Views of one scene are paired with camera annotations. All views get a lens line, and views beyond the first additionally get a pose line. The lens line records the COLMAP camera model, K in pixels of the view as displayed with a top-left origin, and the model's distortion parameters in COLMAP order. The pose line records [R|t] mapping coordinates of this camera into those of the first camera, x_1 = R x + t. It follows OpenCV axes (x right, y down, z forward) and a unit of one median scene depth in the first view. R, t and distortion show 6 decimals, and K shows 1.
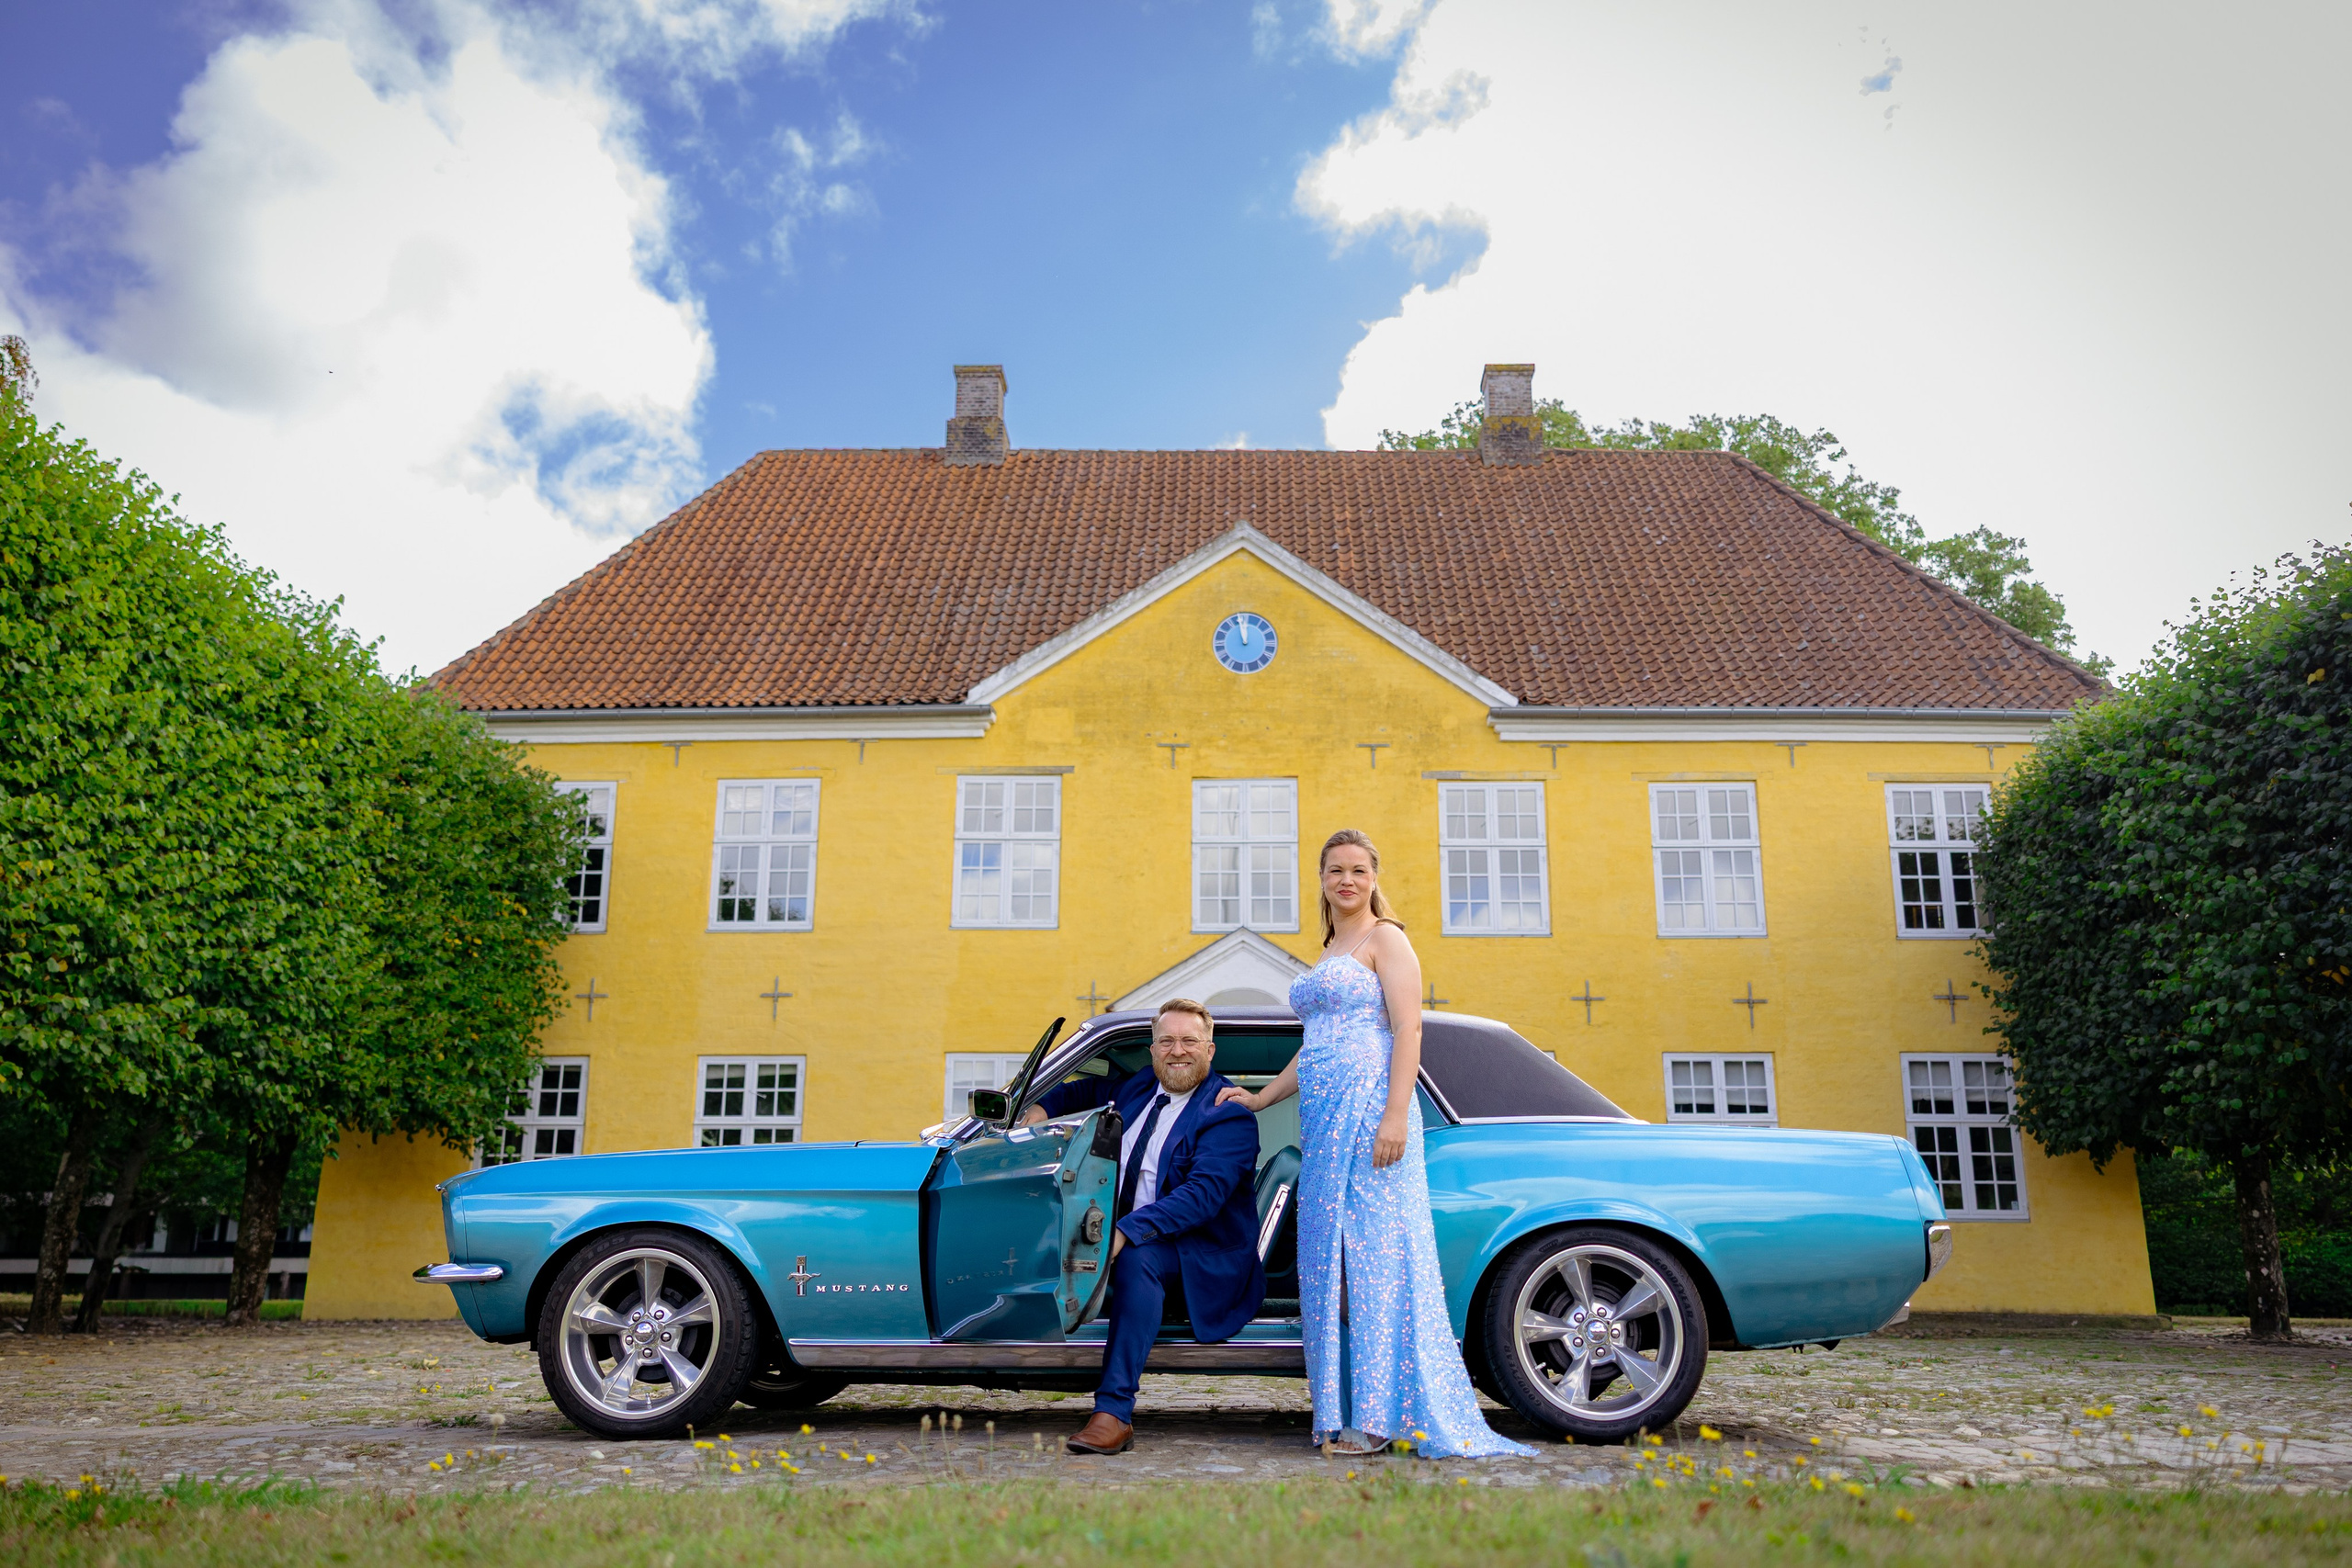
lens RADIAL K [[1950.3, 0, 1222.1], [0, 1950.3, 710.4], [0, 0, 1]] dist [0.007122, 0.009198]
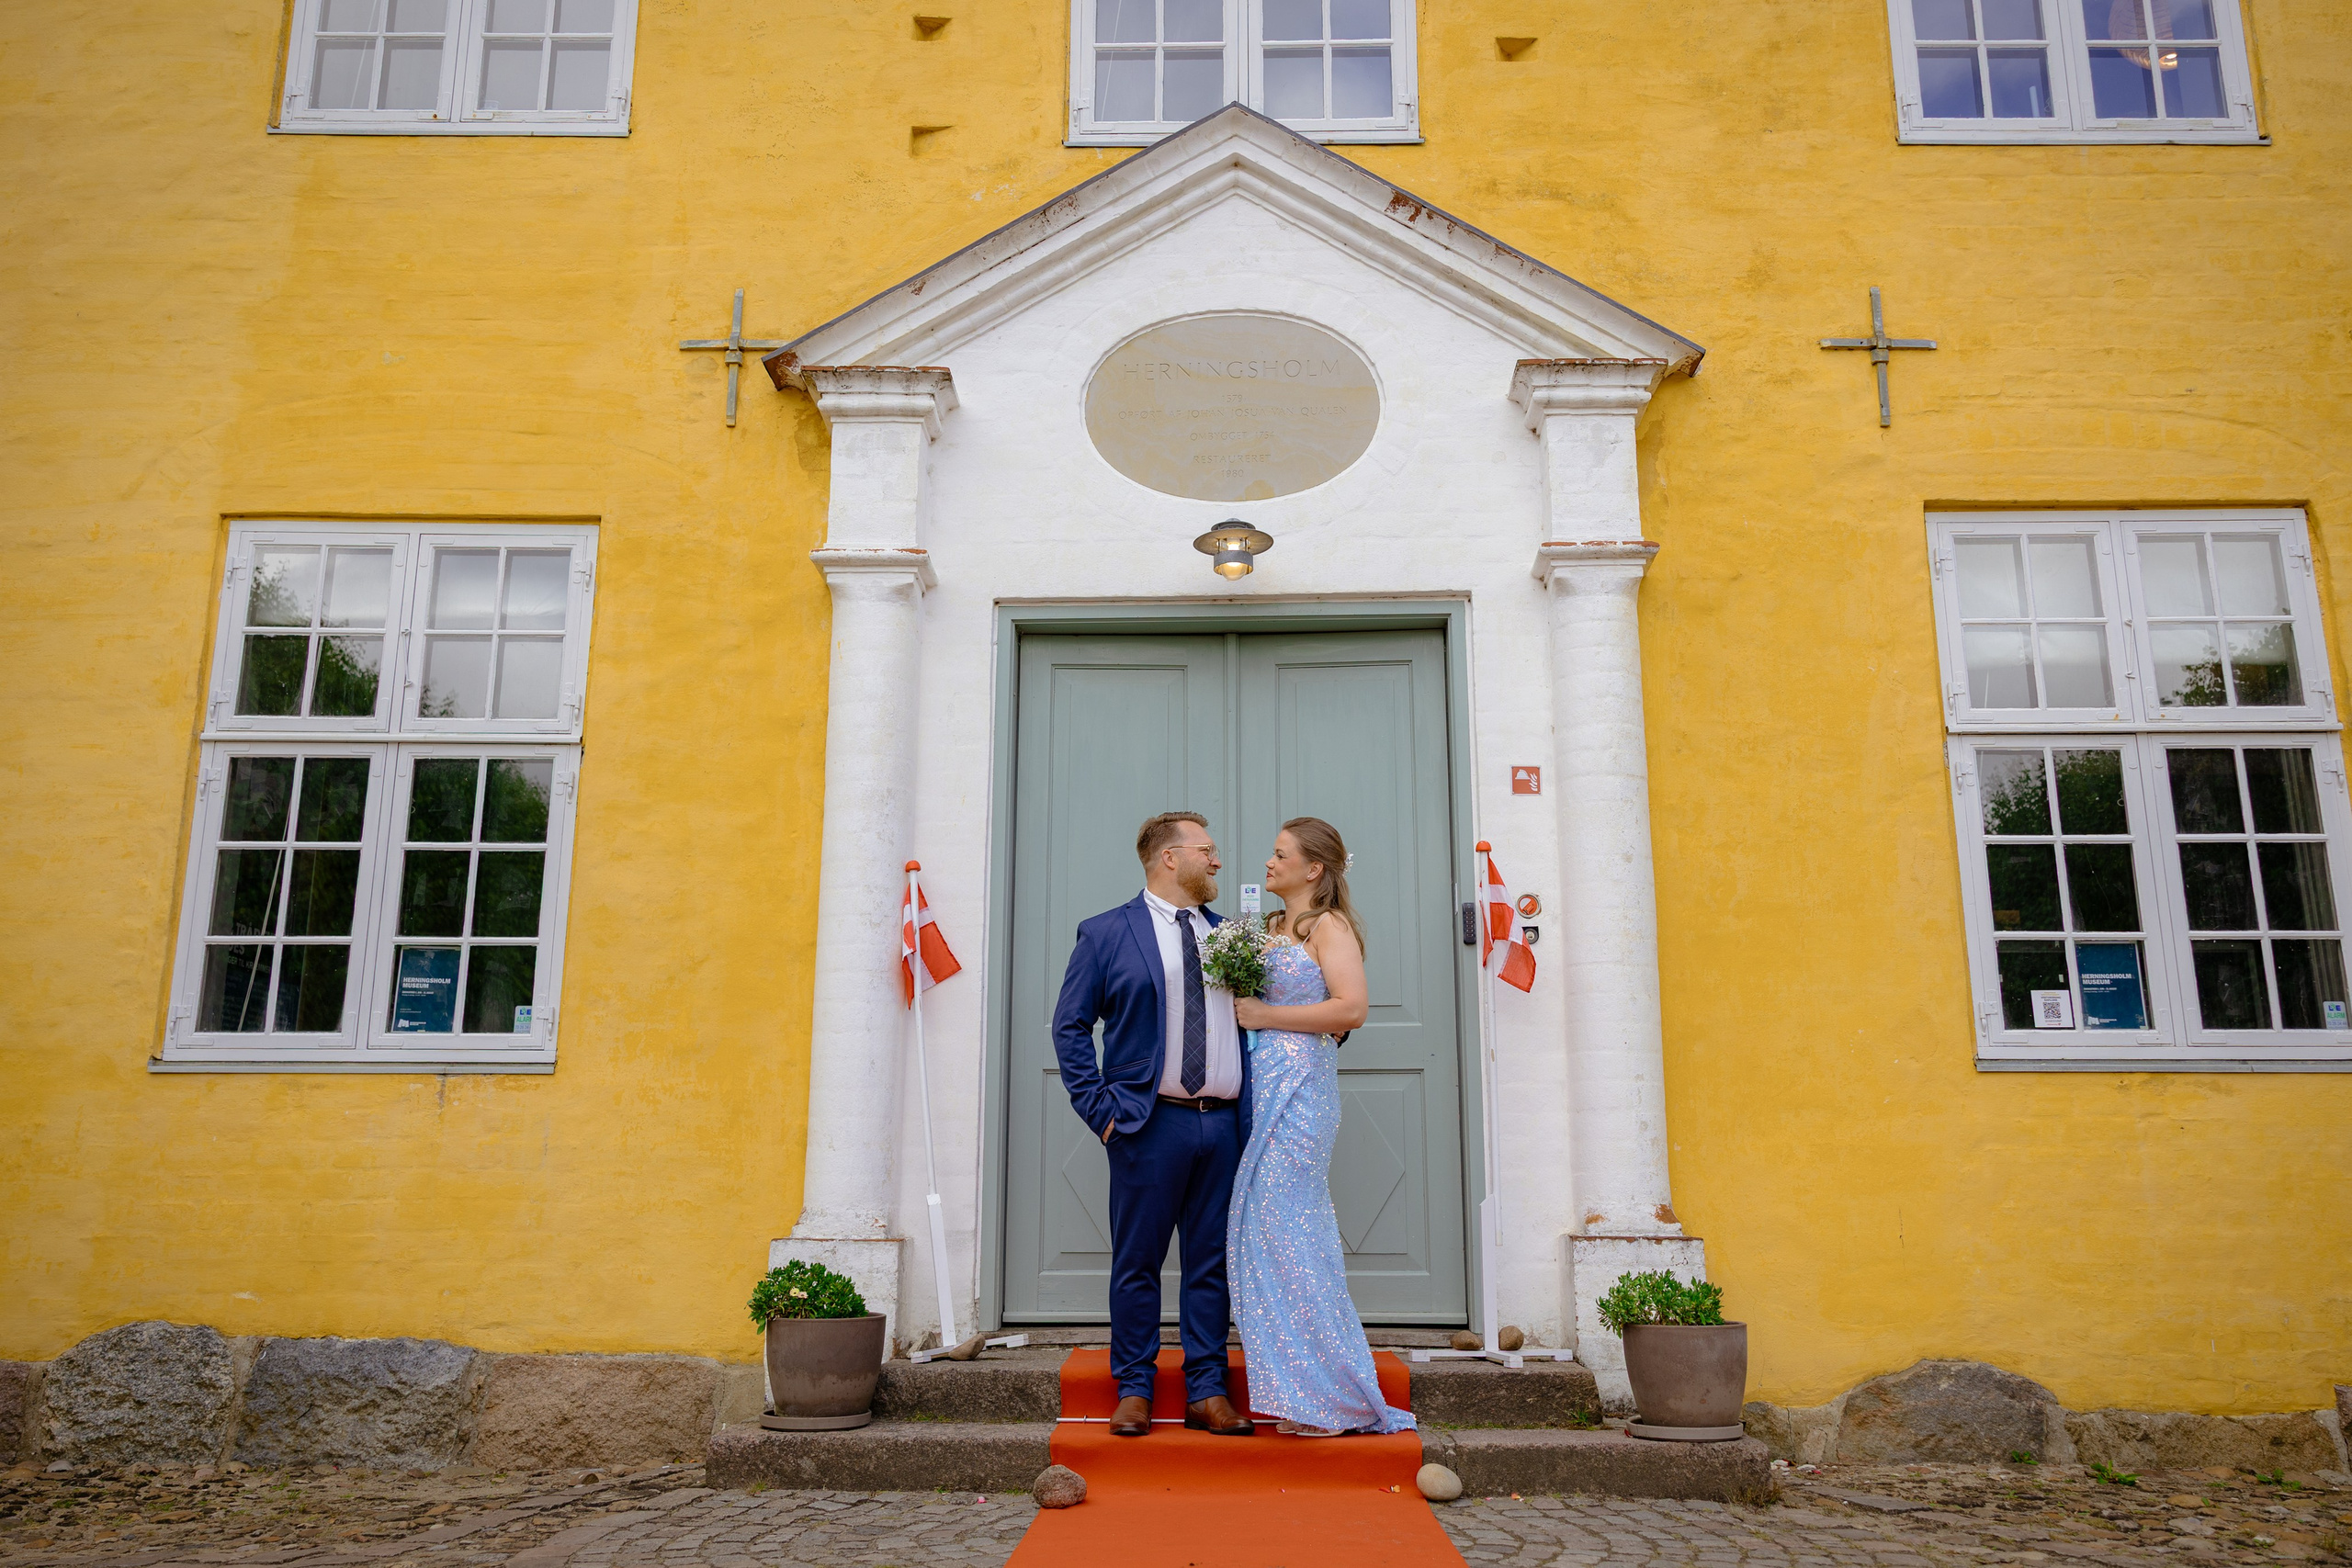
lens RADIAL K [[1950.3, 0, 1215.4], [0, 1950.3, 736.3], [0, 0, 1]] dist [0.007122, 0.009198]
pose [[0.999552, -0.007384, -0.028998, 0.015635], [0.008529, 0.999181, 0.039554, 0.196046], [0.028682, -0.039784, 0.998797, 0.699509]]
